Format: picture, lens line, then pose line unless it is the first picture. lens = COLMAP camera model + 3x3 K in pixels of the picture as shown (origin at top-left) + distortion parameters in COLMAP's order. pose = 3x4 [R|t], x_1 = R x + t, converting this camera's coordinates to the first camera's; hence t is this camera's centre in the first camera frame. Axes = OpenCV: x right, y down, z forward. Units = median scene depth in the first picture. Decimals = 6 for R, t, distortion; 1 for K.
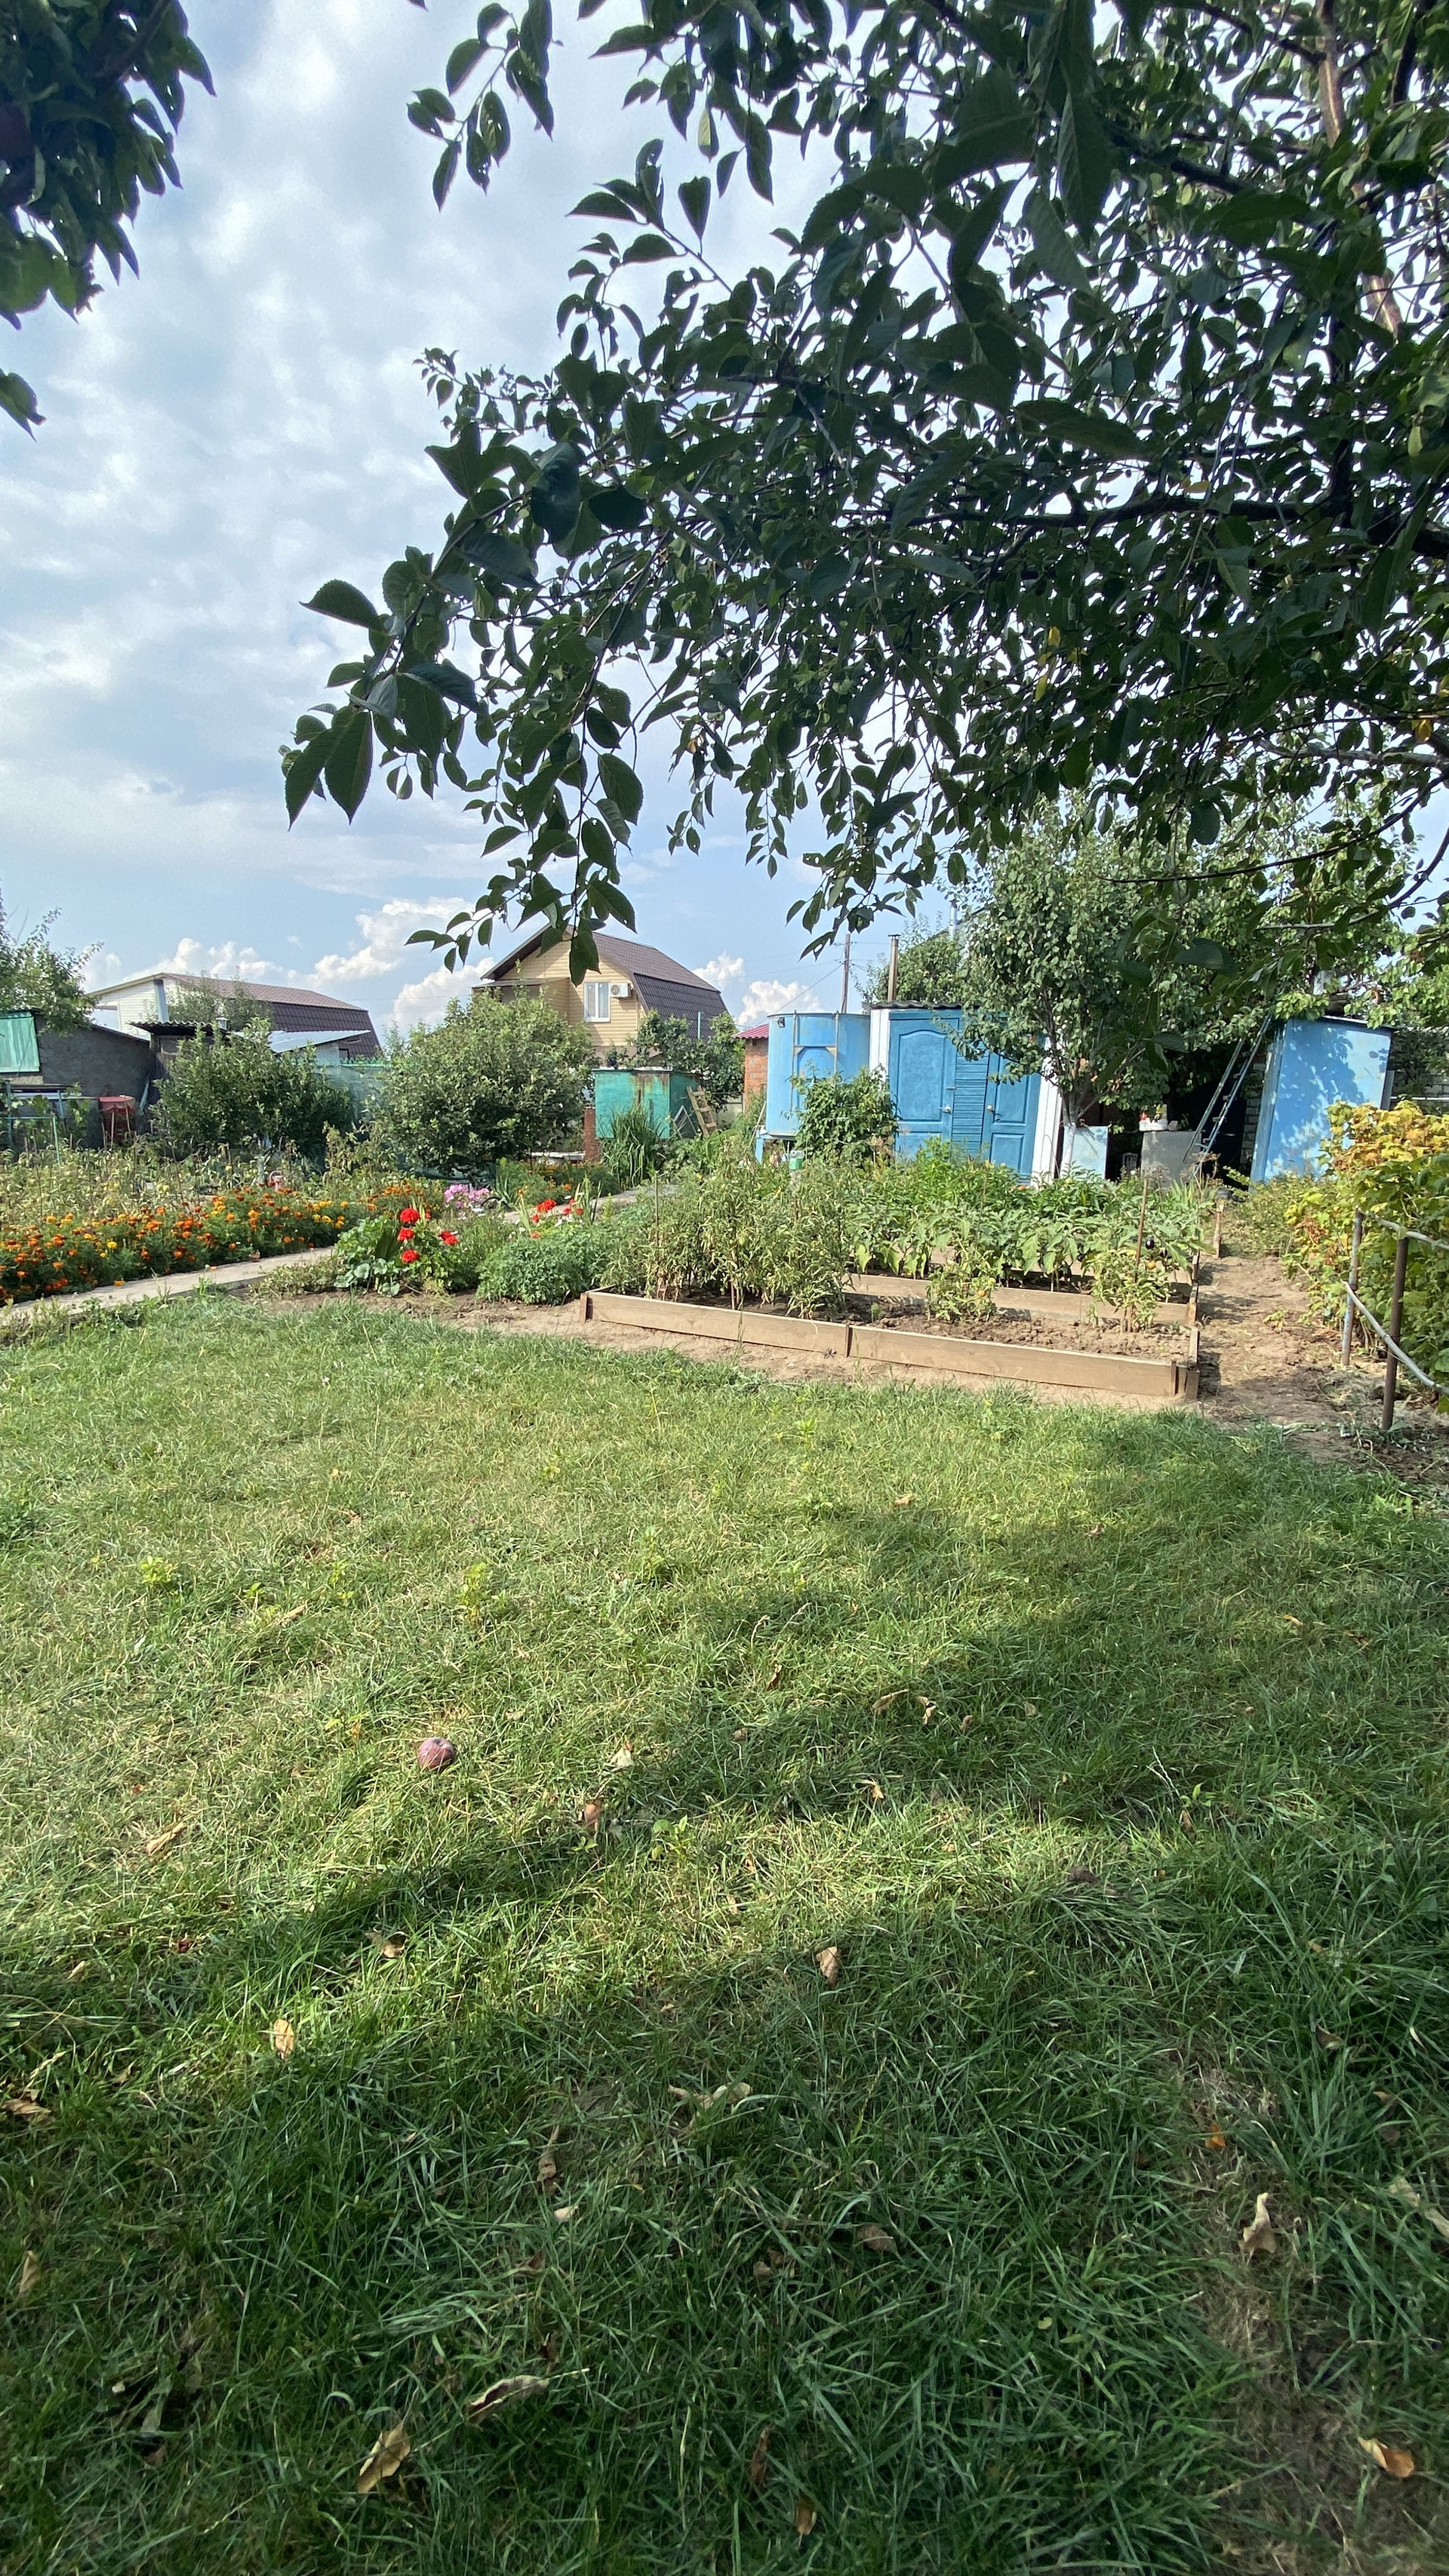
lens RADIAL K [[1024.0, 0, 724.5], [0, 1024.0, 1288.0], [0, 0, 1]] dist [0.029213, -0.025133]
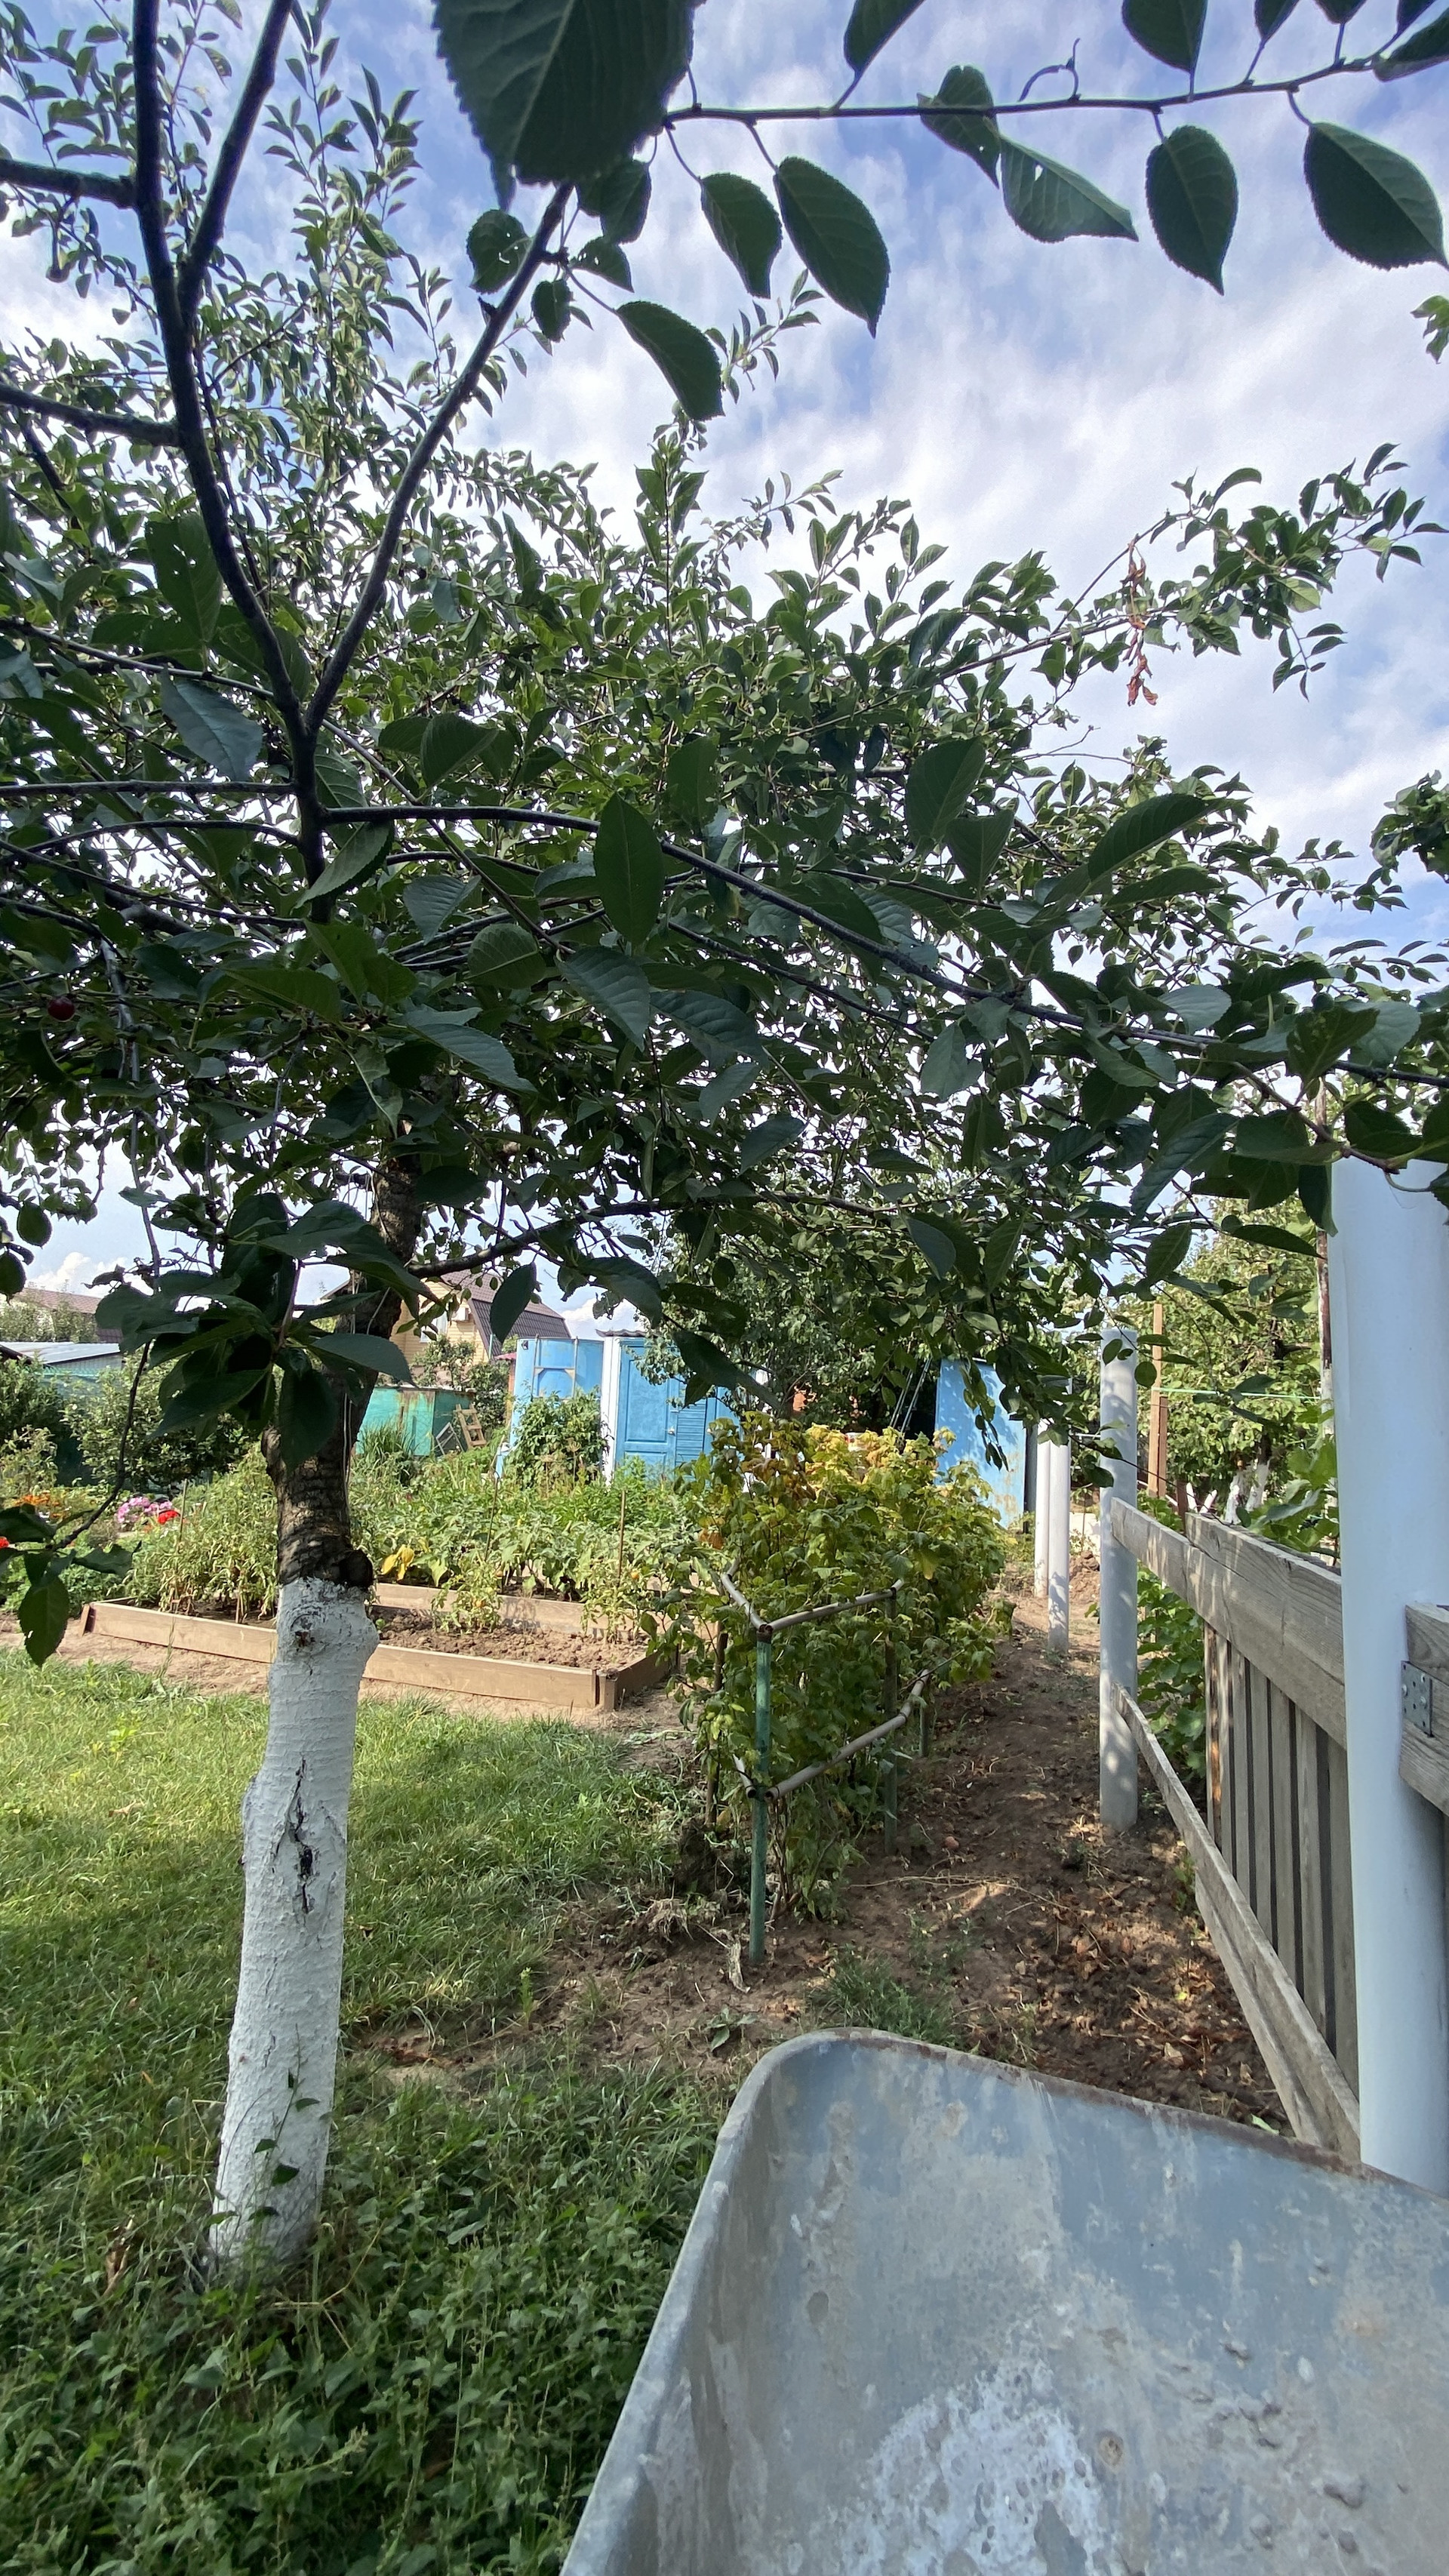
lens RADIAL K [[1024.0, 0, 724.5], [0, 1024.0, 1288.0], [0, 0, 1]] dist [0.029213, -0.025133]
pose [[0.995307, 0.034622, 0.090367, 0.217455], [-0.005019, 0.951022, -0.309083, 0.011814], [-0.096642, 0.307179, 0.946732, -0.045014]]
